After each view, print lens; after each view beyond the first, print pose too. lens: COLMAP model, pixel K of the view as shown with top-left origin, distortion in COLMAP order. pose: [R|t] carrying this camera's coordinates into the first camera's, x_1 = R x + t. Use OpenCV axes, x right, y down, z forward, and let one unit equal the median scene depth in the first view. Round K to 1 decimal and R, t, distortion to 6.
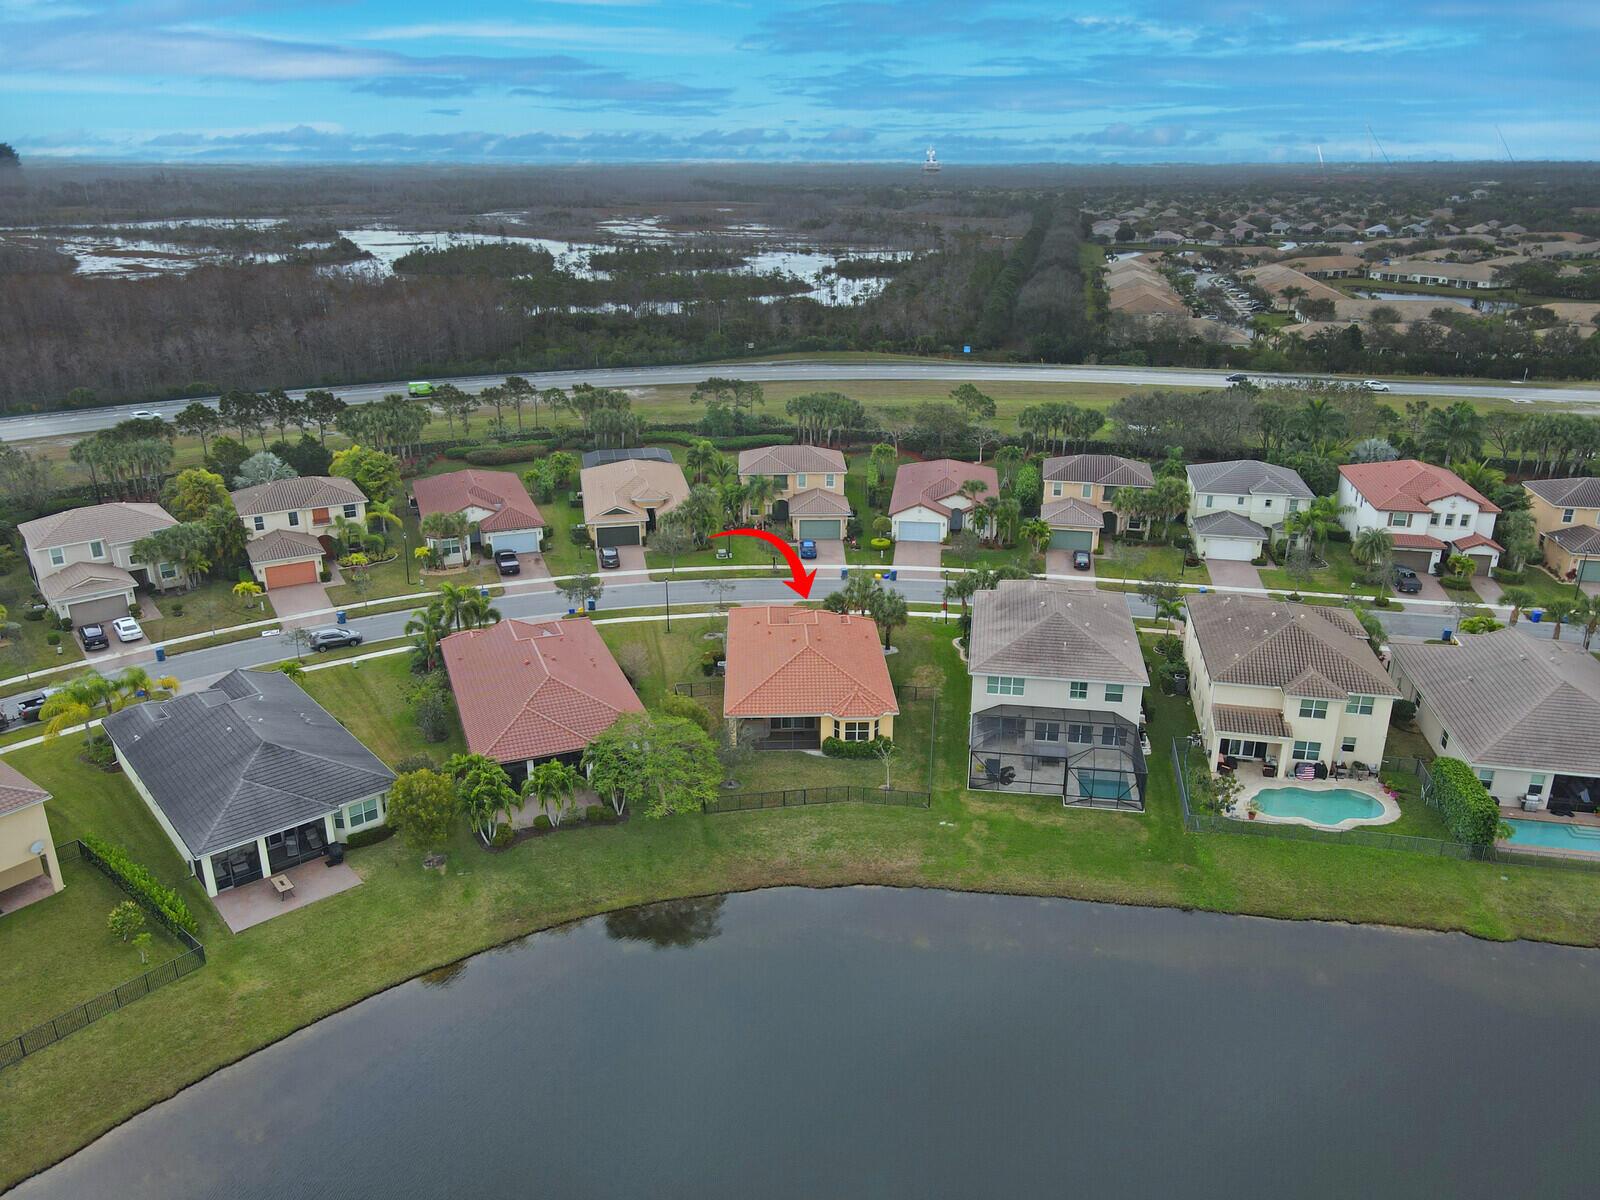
lens RADIAL K [[1179.4, 0, 797.9], [0, 1179.4, 600.4], [0, 0, 1]] dist [0.013230, 0.011250]
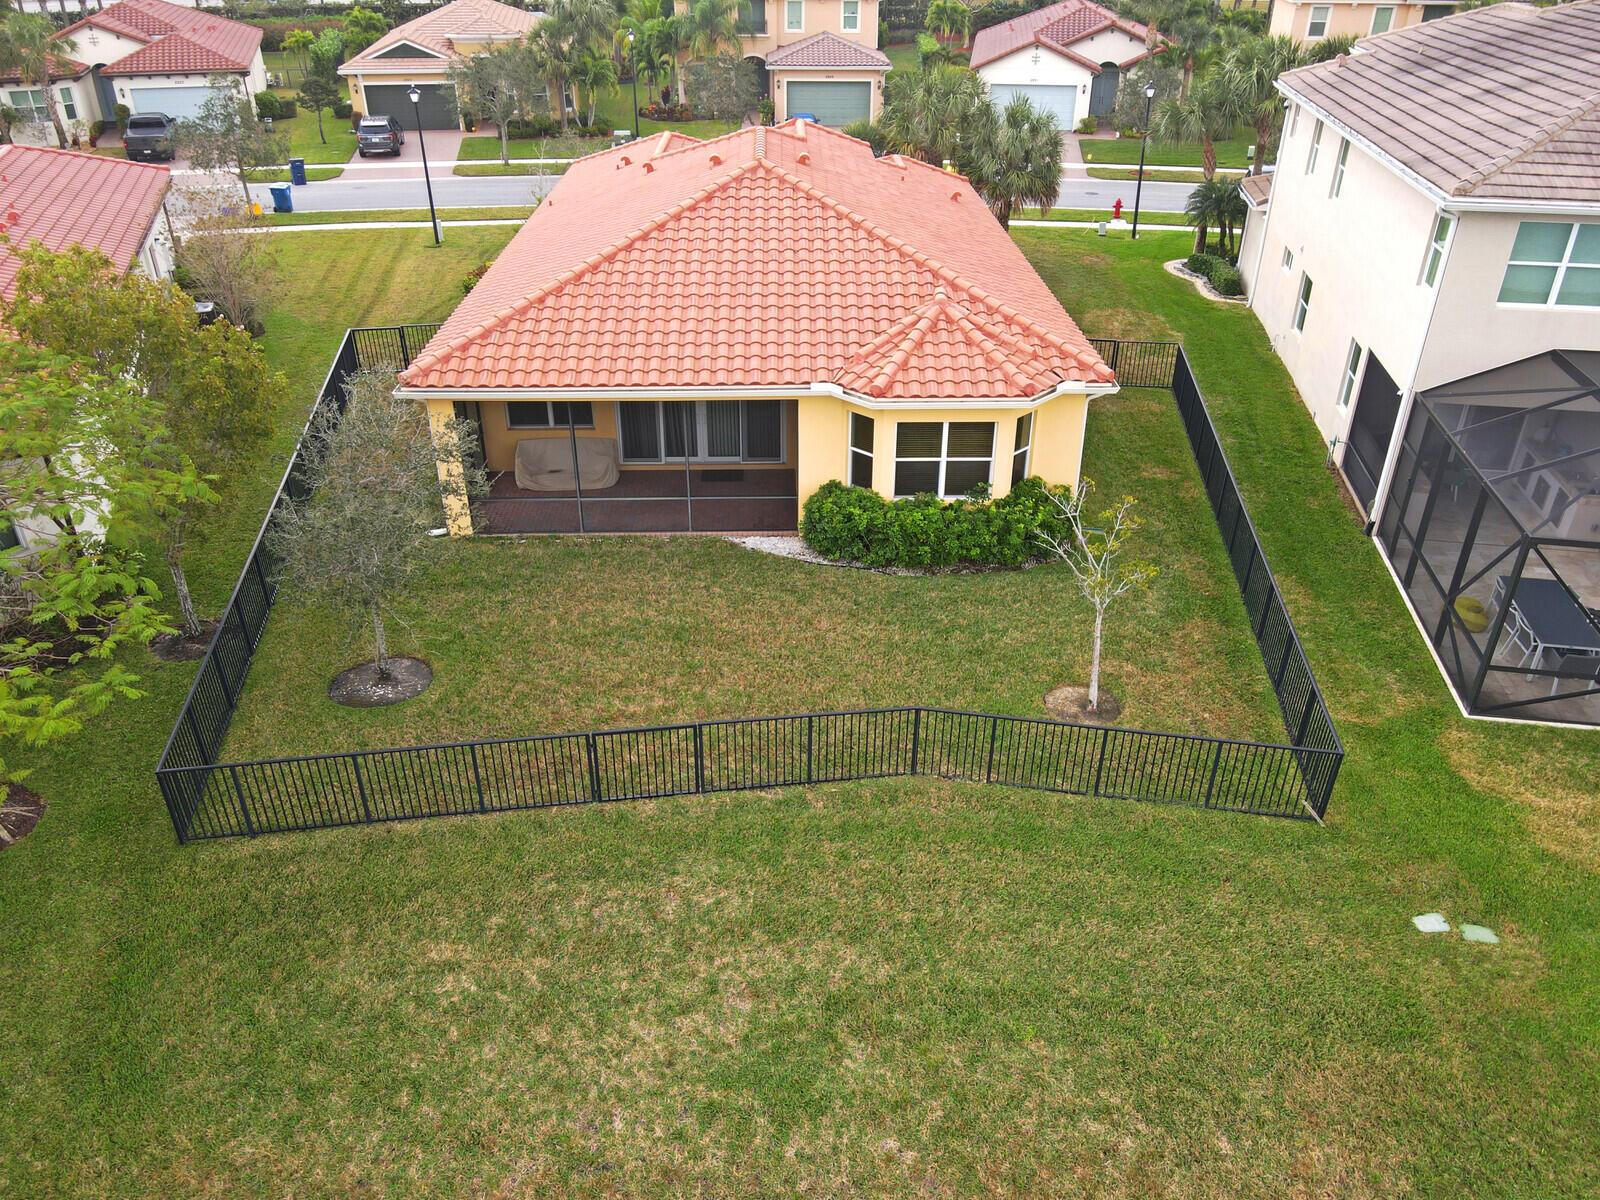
lens RADIAL K [[1179.4, 0, 800.3], [0, 1179.4, 599.1], [0, 0, 1]] dist [0.013230, 0.011250]
pose [[0.999875, 0.010478, -0.011801, 0.023247], [-0.008421, 0.986660, 0.162579, 0.099610], [0.013347, -0.162459, 0.986625, 0.750157]]
